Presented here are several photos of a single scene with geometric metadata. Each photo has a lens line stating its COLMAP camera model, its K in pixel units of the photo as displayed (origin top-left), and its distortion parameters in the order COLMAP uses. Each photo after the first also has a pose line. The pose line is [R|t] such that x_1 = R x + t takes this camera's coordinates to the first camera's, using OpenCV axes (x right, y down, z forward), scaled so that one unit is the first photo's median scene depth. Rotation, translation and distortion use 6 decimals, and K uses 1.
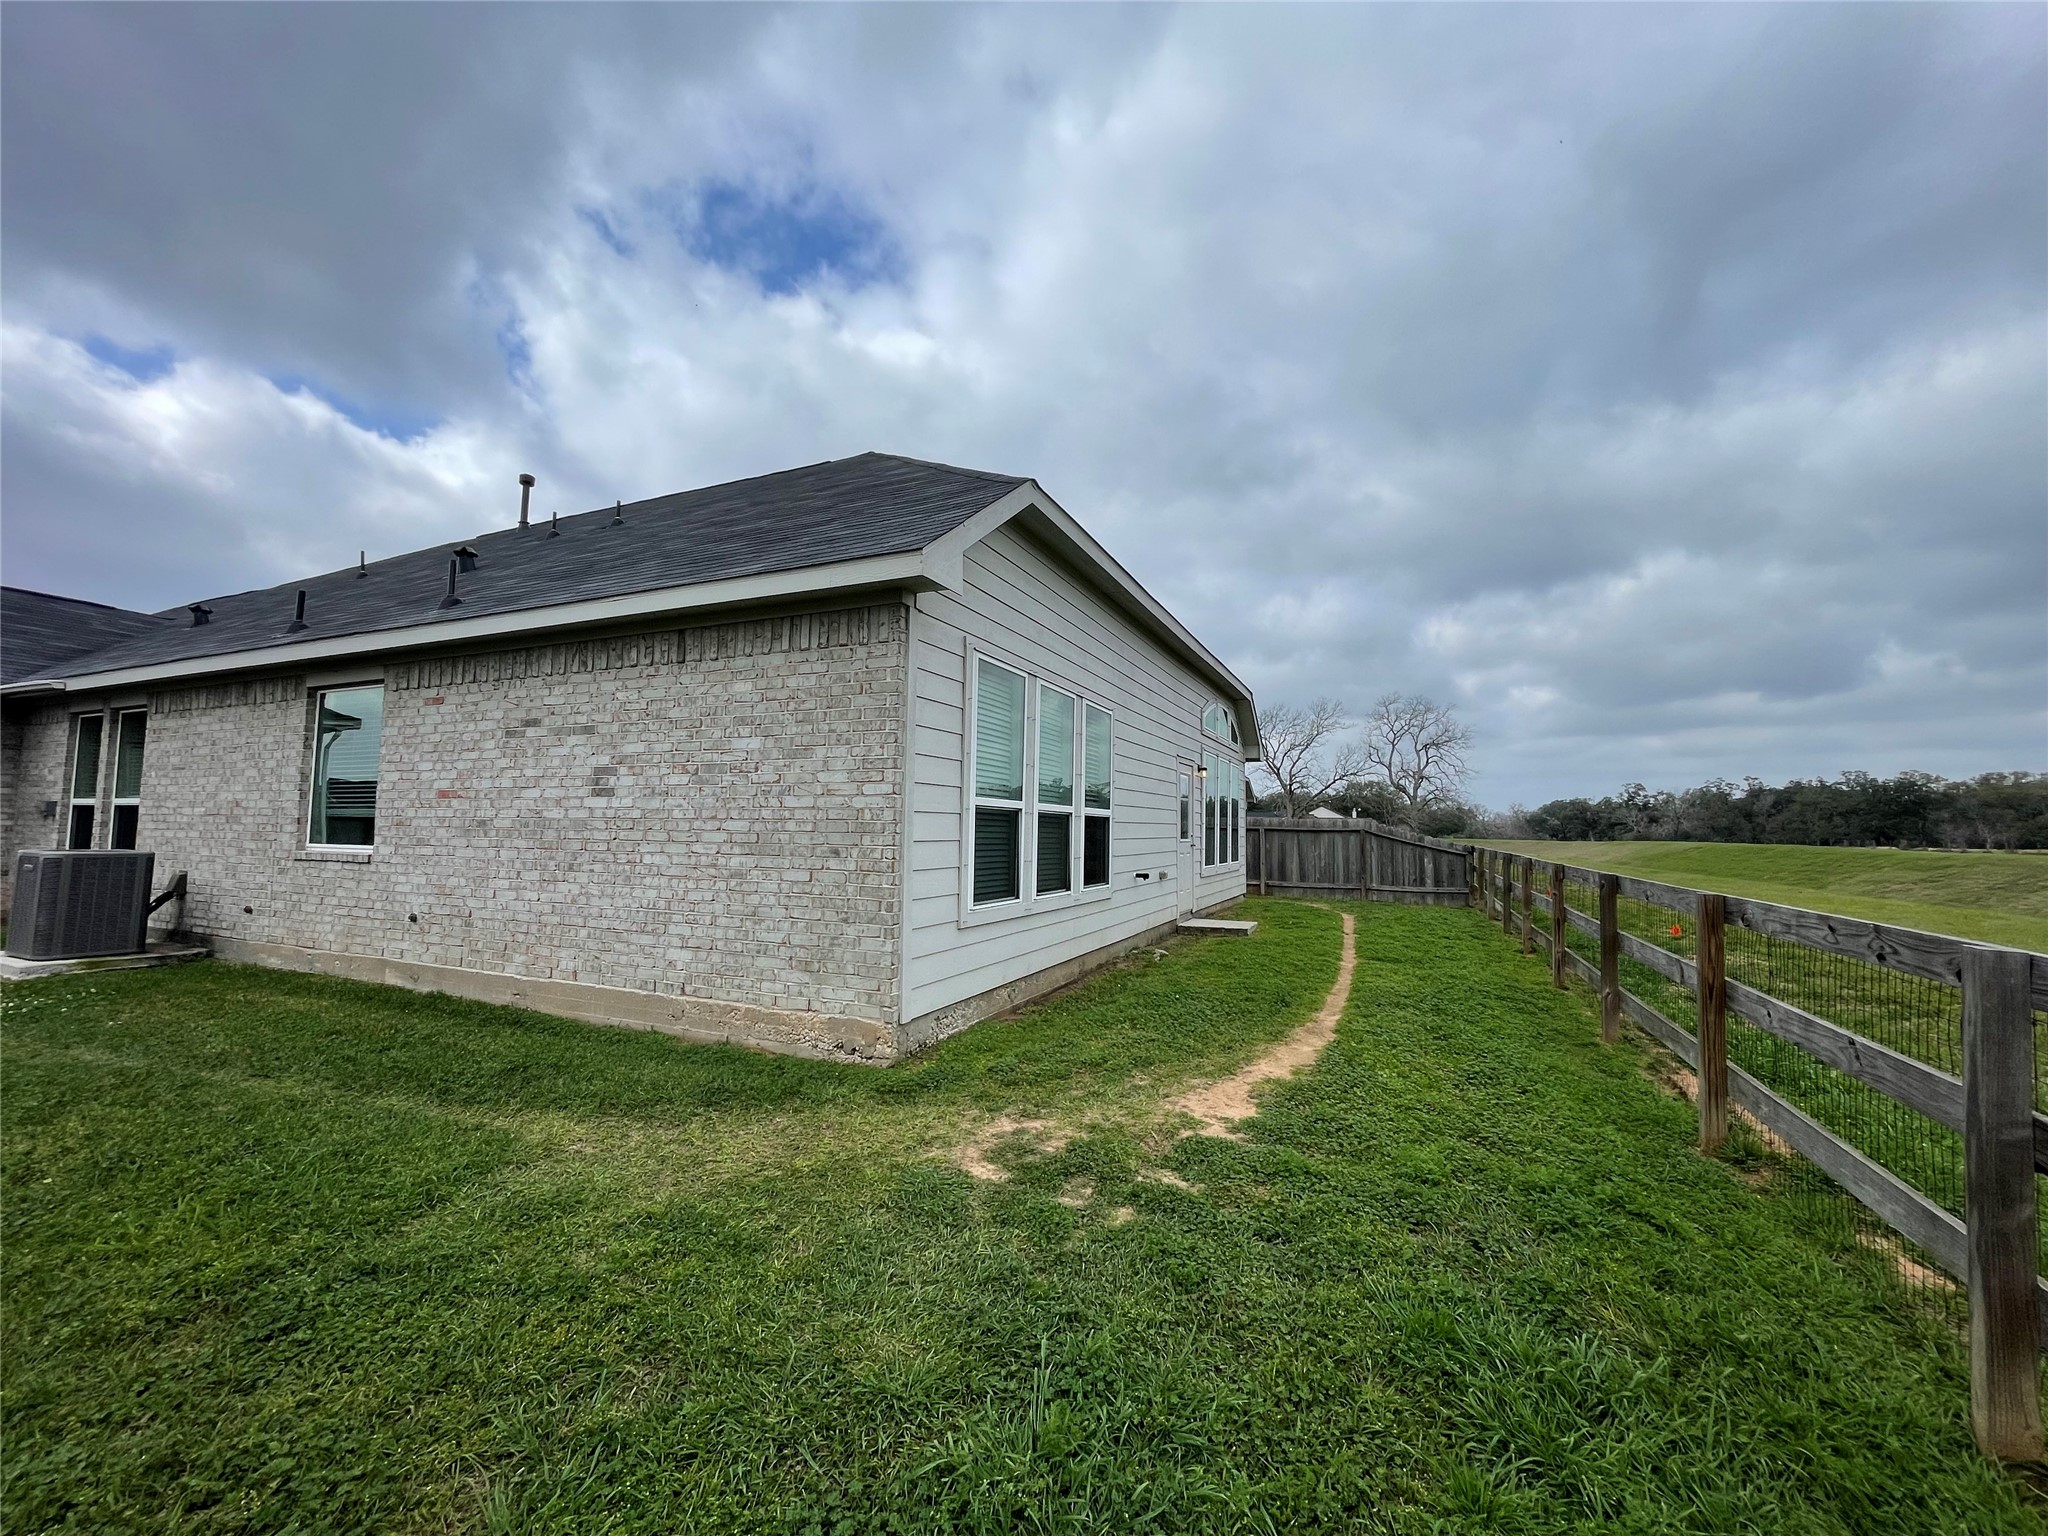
lens RADIAL K [[824.0, 0, 1022.1], [0, 824.0, 771.0], [0, 0, 1]] dist [-0.002402, -0.000028]
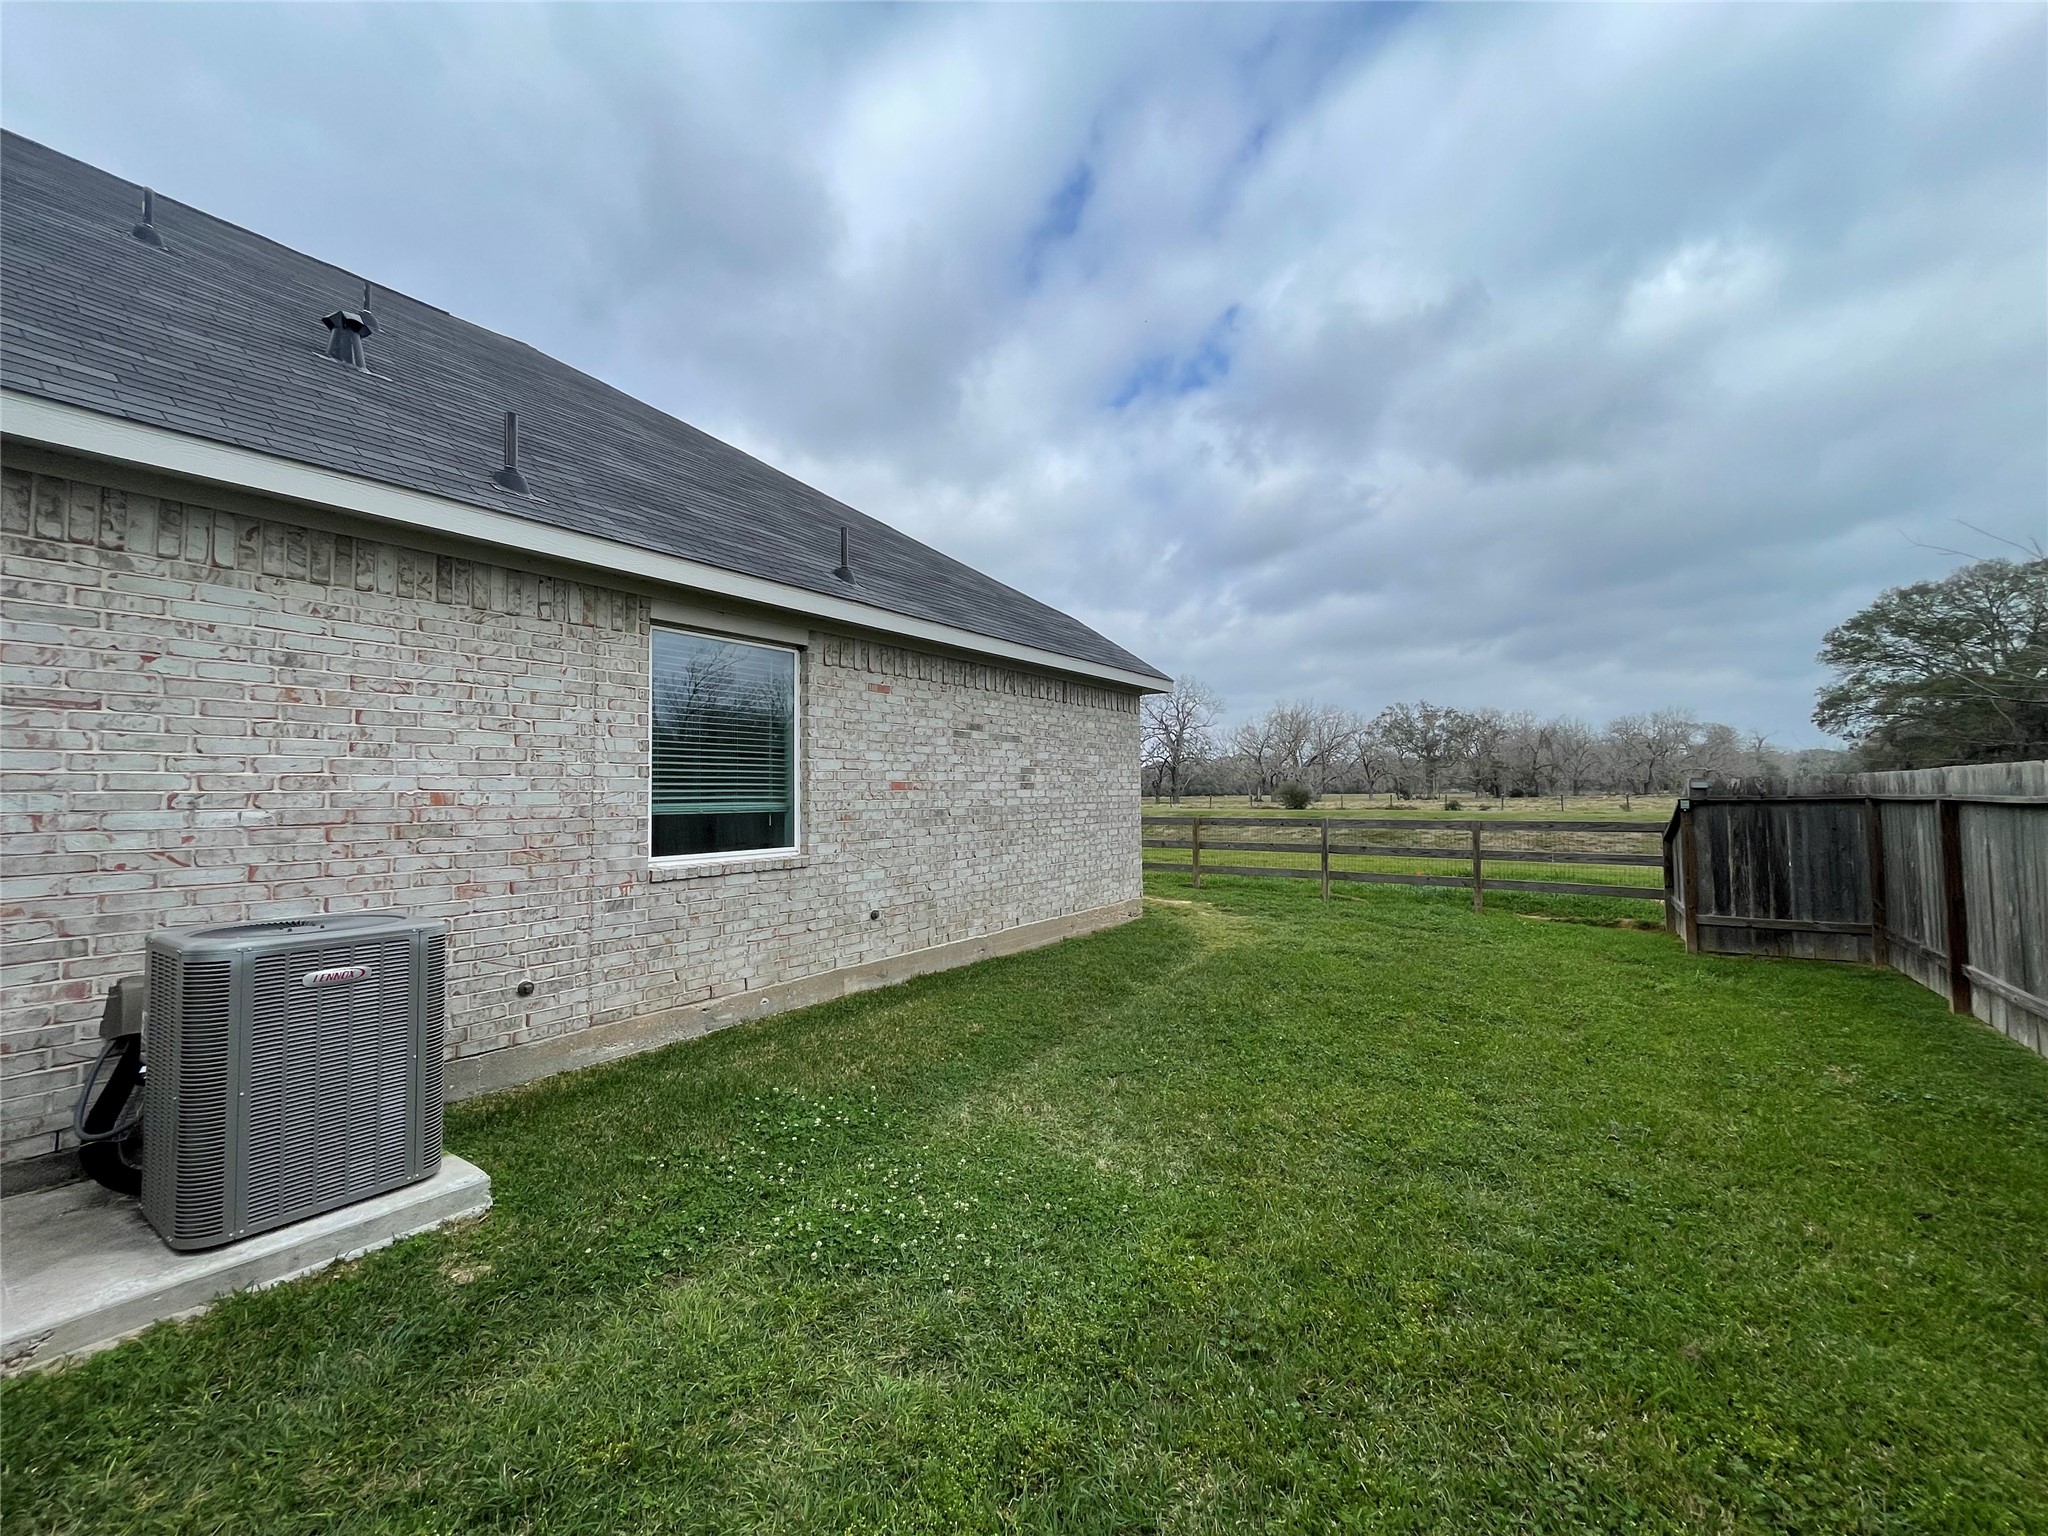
lens RADIAL K [[824.0, 0, 1032.2], [0, 824.0, 775.6], [0, 0, 1]] dist [-0.002402, -0.000028]
pose [[0.177255, 0.009649, 0.984118, -2.006581], [-0.053761, 0.998554, -0.000108, 0.008542], [-0.982696, -0.052888, 0.177517, 0.801272]]
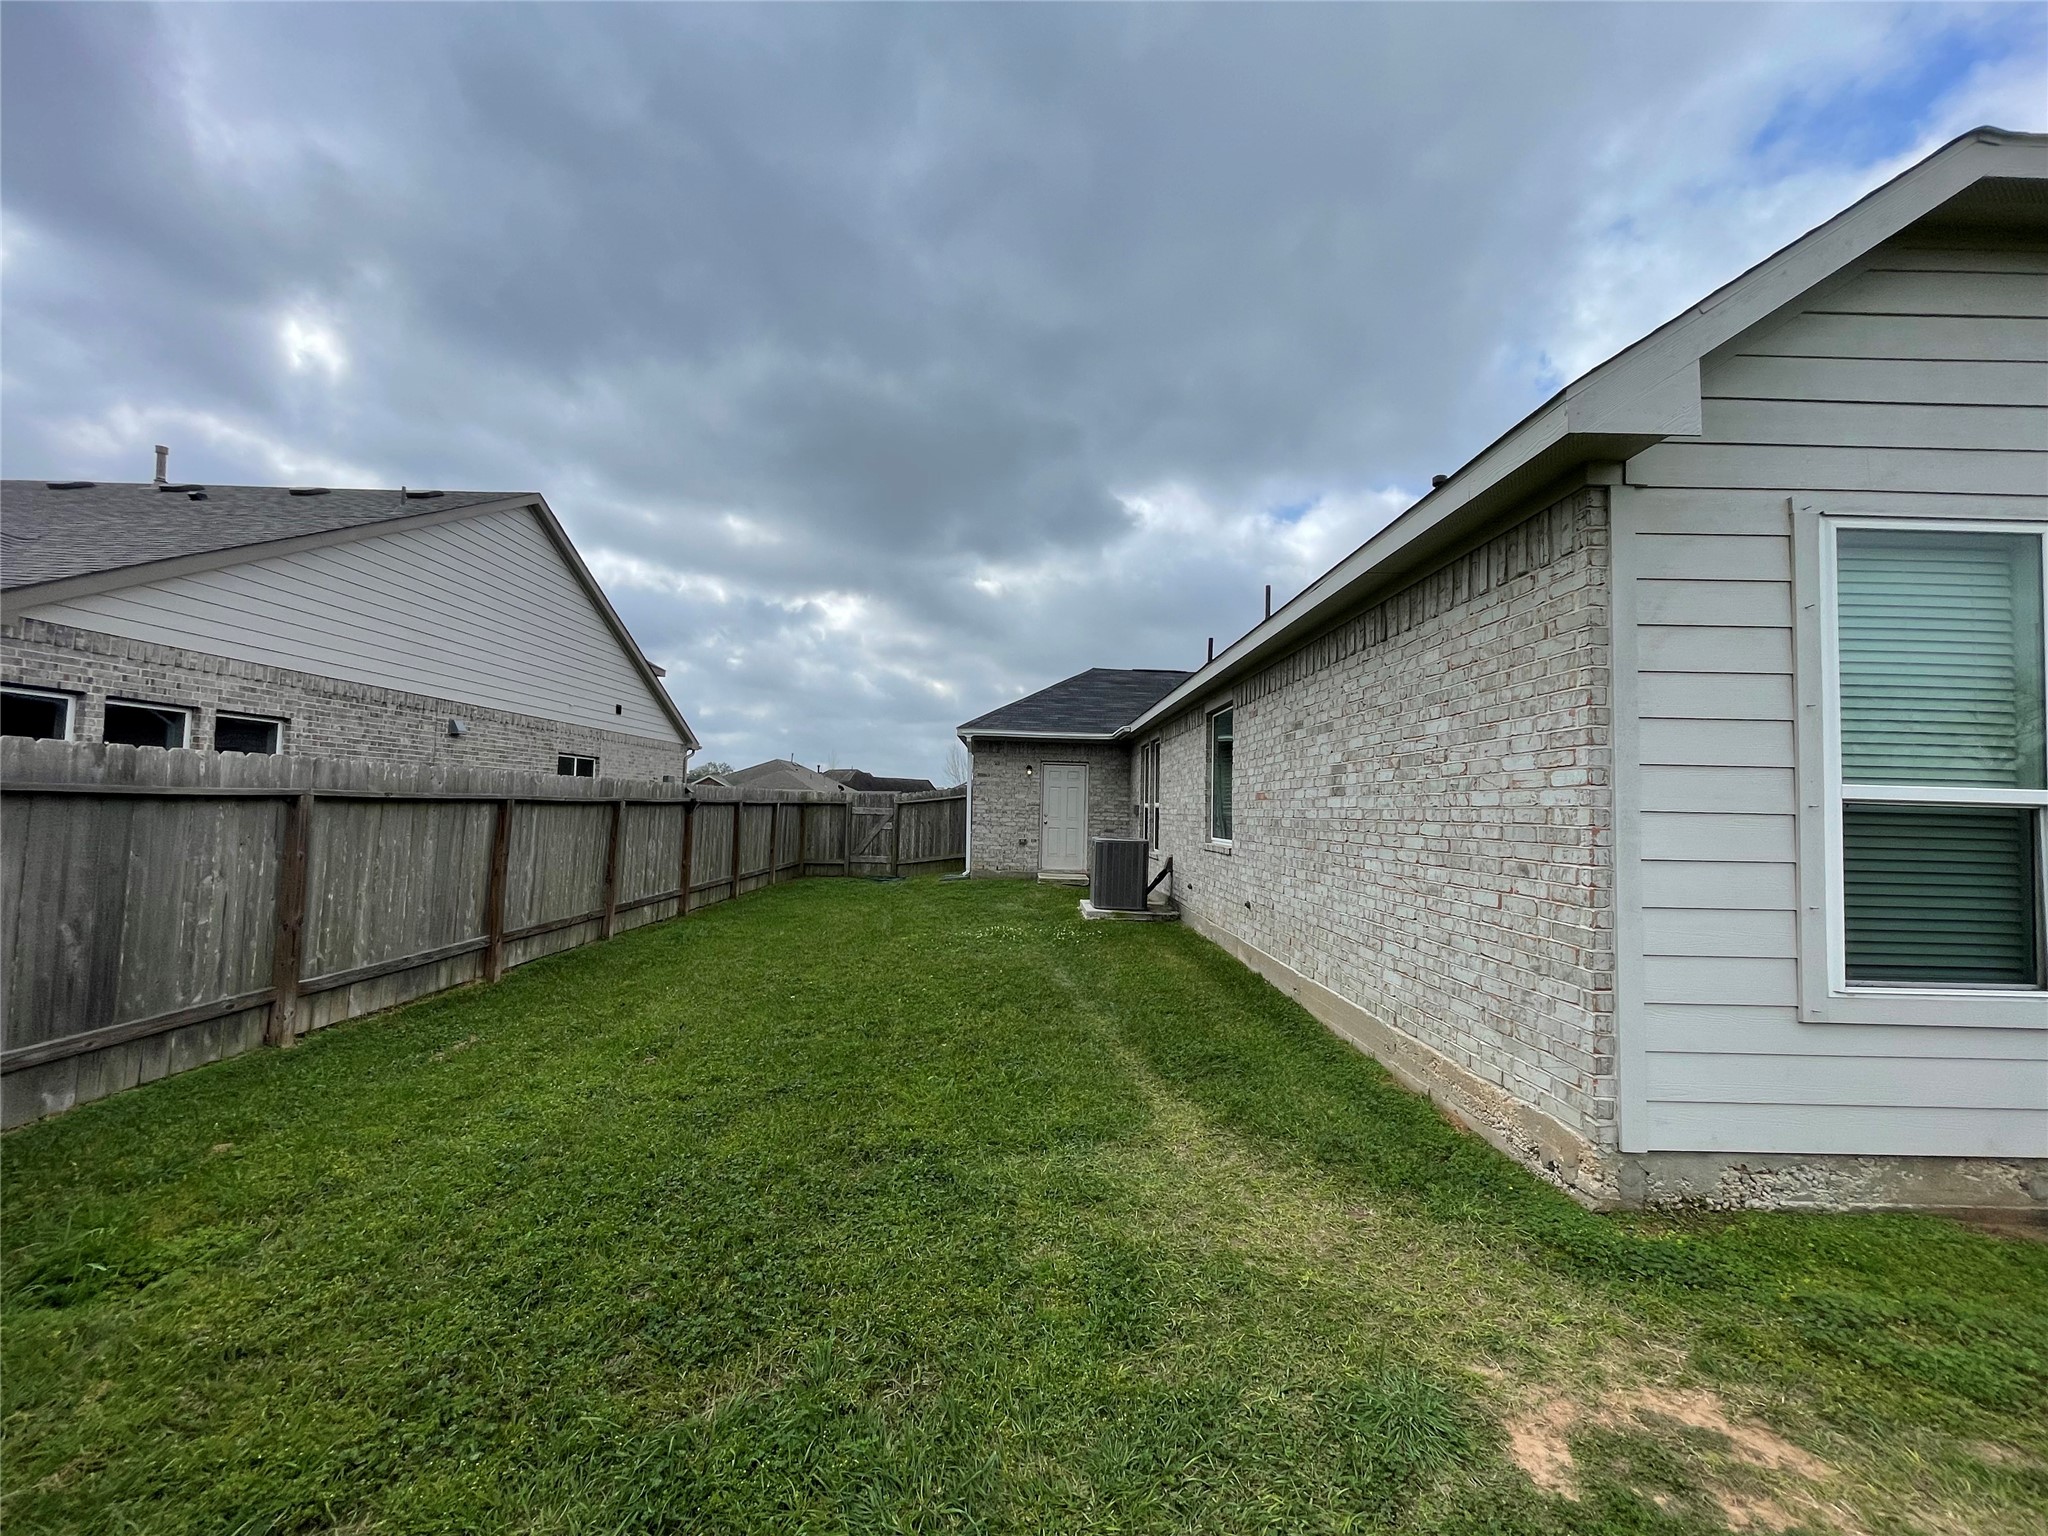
lens RADIAL K [[824.0, 0, 1025.5], [0, 824.0, 770.3], [0, 0, 1]] dist [-0.002402, -0.000028]
pose [[0.419609, -0.046799, -0.906498, 0.214750], [0.047538, 0.998433, -0.029541, 0.013170], [0.906459, -0.030698, 0.421176, 0.295522]]
